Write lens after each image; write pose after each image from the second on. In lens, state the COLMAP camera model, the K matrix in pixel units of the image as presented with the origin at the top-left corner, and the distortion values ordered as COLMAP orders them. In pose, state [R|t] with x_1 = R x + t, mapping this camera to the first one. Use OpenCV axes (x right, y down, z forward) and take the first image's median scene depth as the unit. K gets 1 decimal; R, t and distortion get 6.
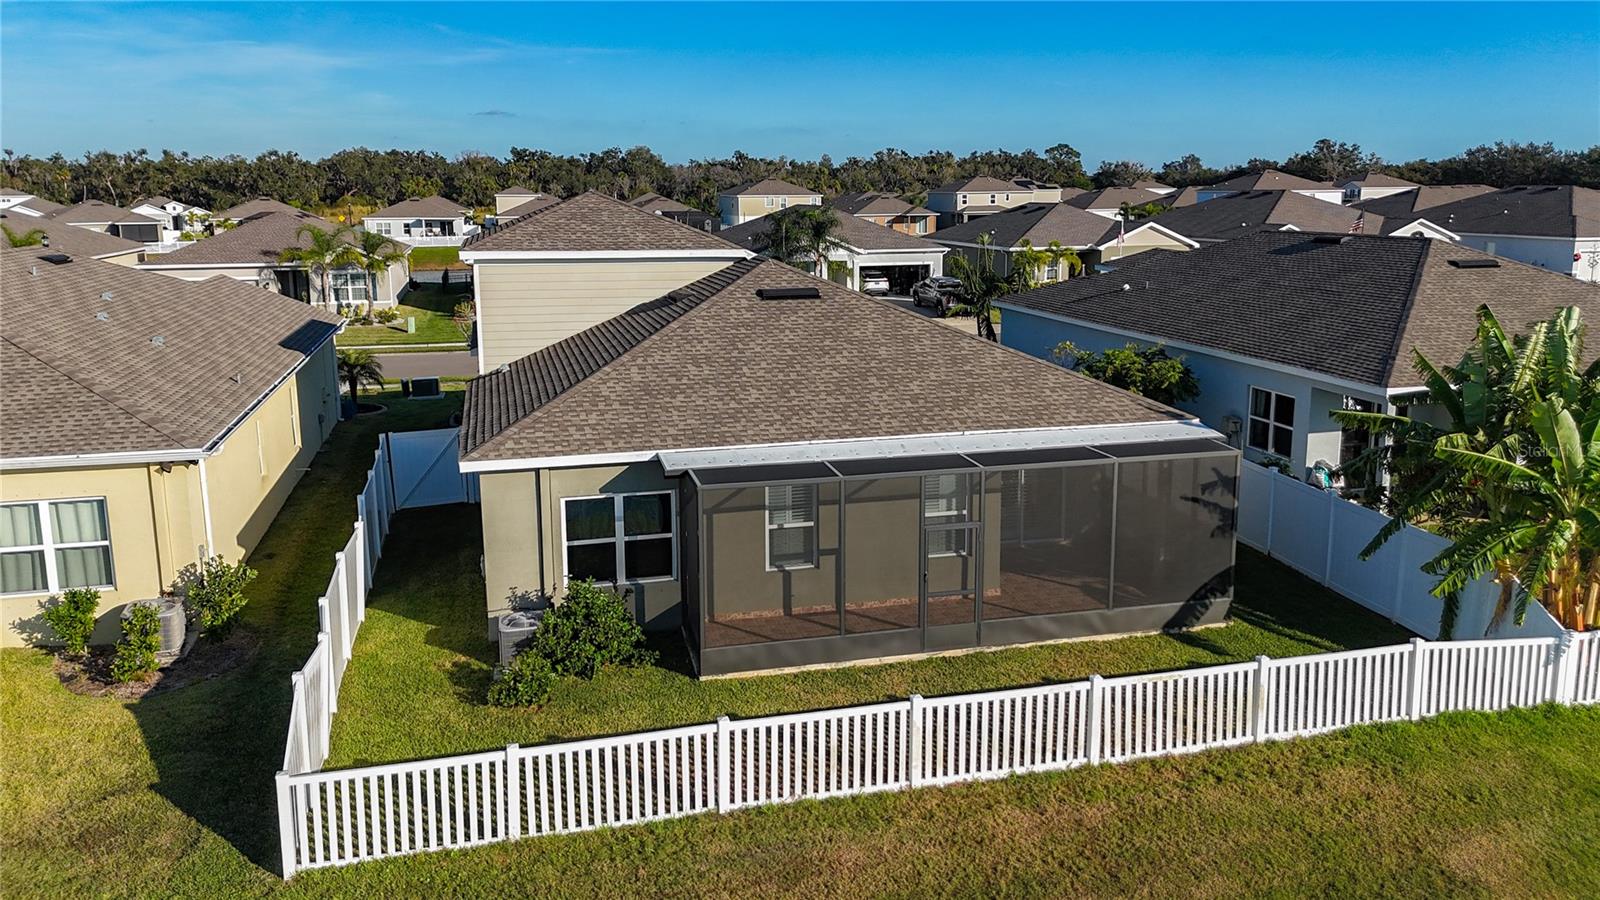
lens RADIAL K [[1202.2, 0, 800.9], [0, 1202.2, 429.8], [0, 0, 1]] dist [0.063352, -0.091811]
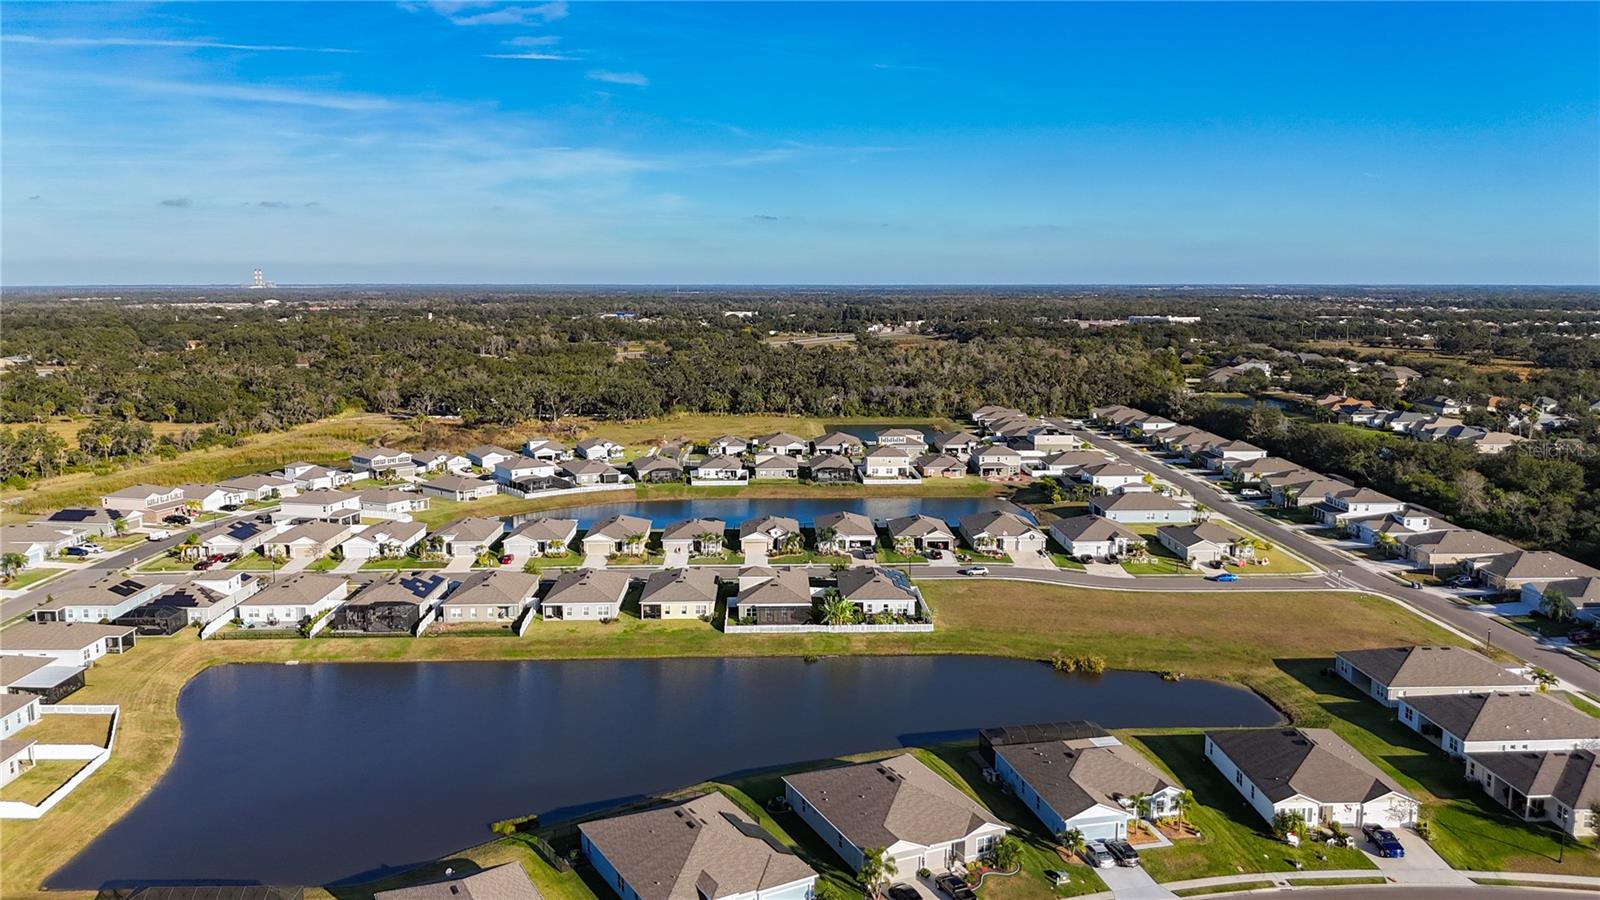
lens RADIAL K [[1219.9, 0, 802.4], [0, 1219.9, 449.1], [0, 0, 1]] dist [0.145086, -0.374447]
pose [[0.975679, 0.034761, -0.216430, 2.556890], [-0.047239, 0.997490, -0.052749, -0.792309], [0.214053, 0.061690, 0.974872, -9.444723]]
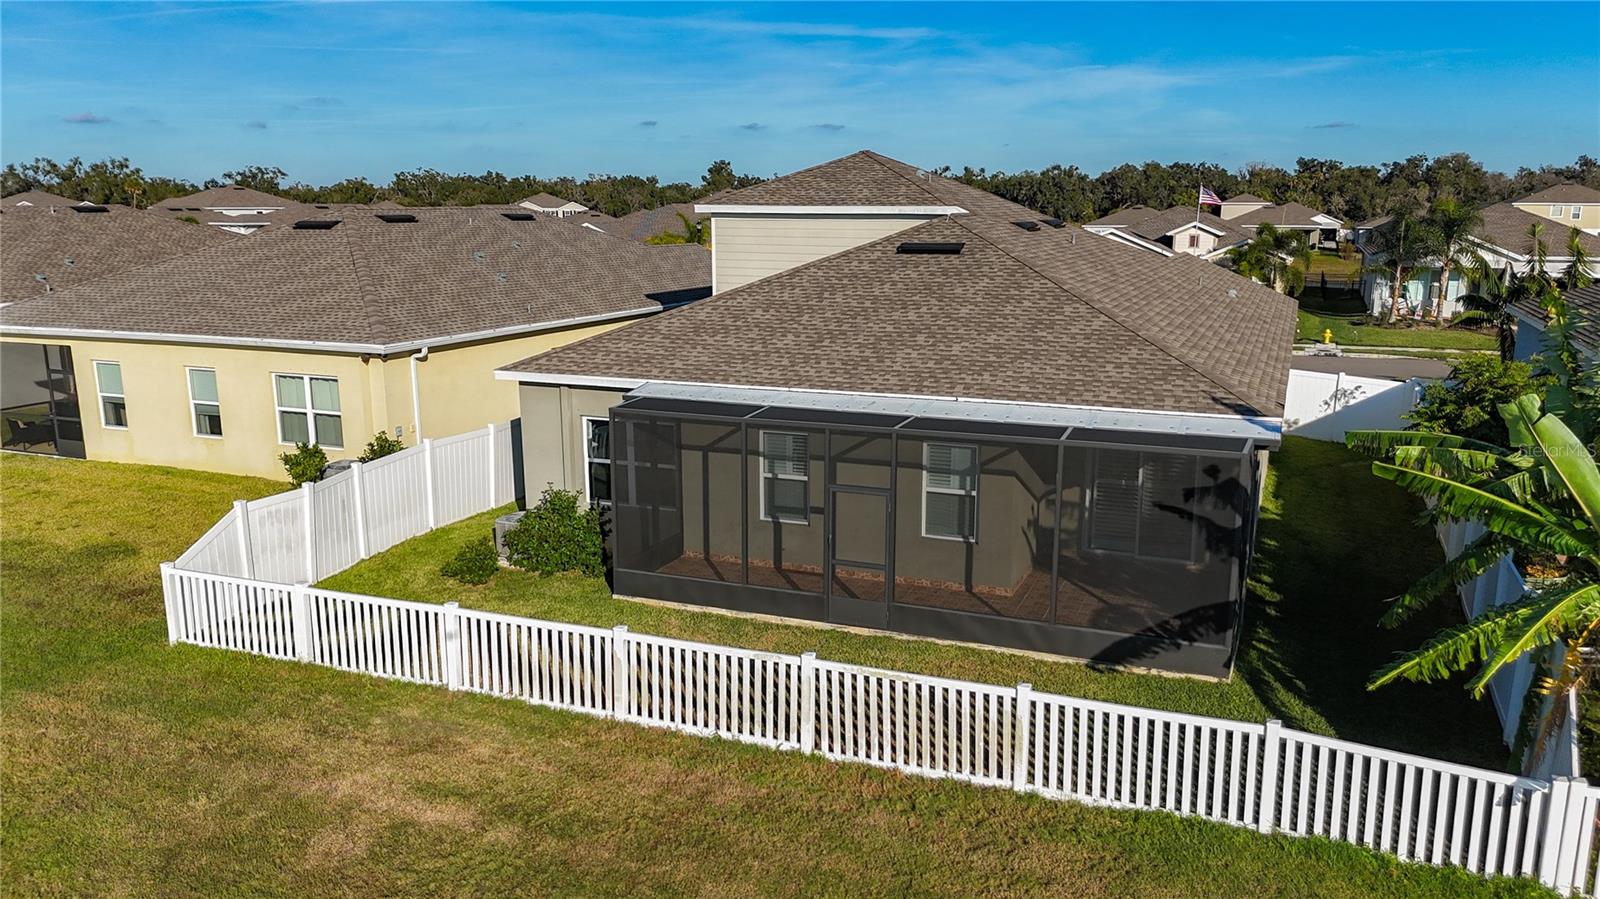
lens RADIAL K [[1205.2, 0, 802.5], [0, 1205.2, 479.5], [0, 0, 1]] dist [0.061723, -0.103333]
pose [[0.802712, 0.136586, -0.580515, 0.591516], [-0.122139, 0.990438, 0.064146, 0.018826], [0.583725, 0.019413, 0.811719, 0.230715]]
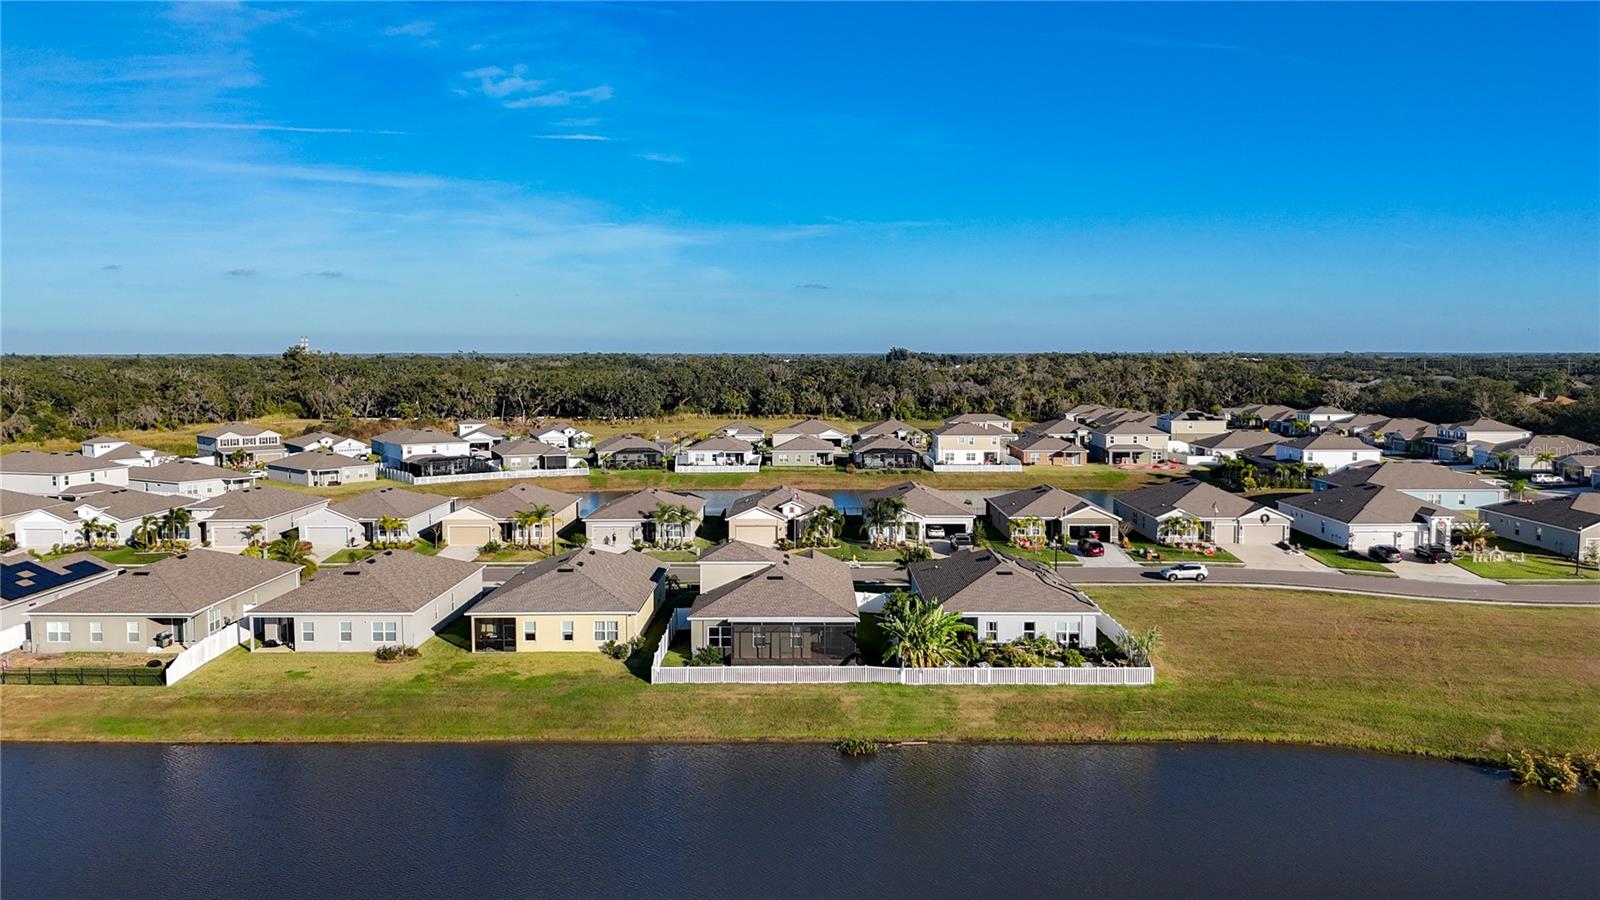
lens RADIAL K [[1205.2, 0, 802.5], [0, 1205.2, 480.0], [0, 0, 1]] dist [0.061723, -0.103333]
pose [[0.967666, 0.030510, -0.250383, 1.280866], [-0.053421, 0.994929, -0.085224, -0.128729], [0.246513, 0.095845, 0.964388, -3.395674]]
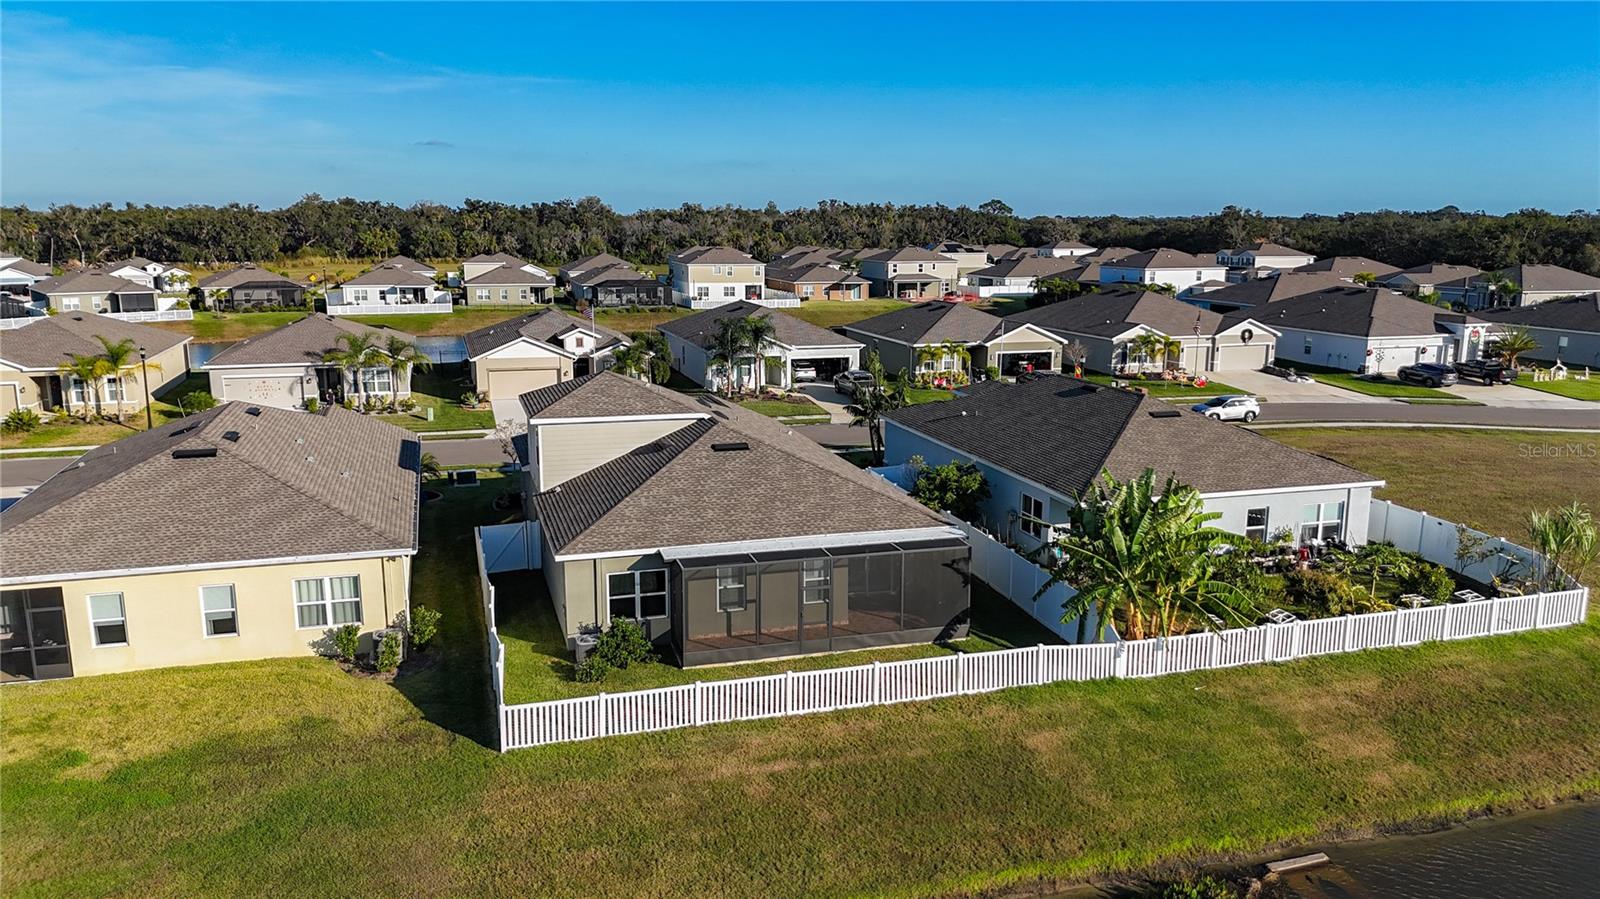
lens RADIAL K [[1205.2, 0, 802.5], [0, 1205.2, 479.5], [0, 0, 1]] dist [0.061723, -0.103333]
pose [[0.998988, -0.000866, 0.044972, 0.018961], [0.000325, 0.999928, 0.012024, -0.109835], [-0.044979, -0.011997, 0.998916, -0.864008]]
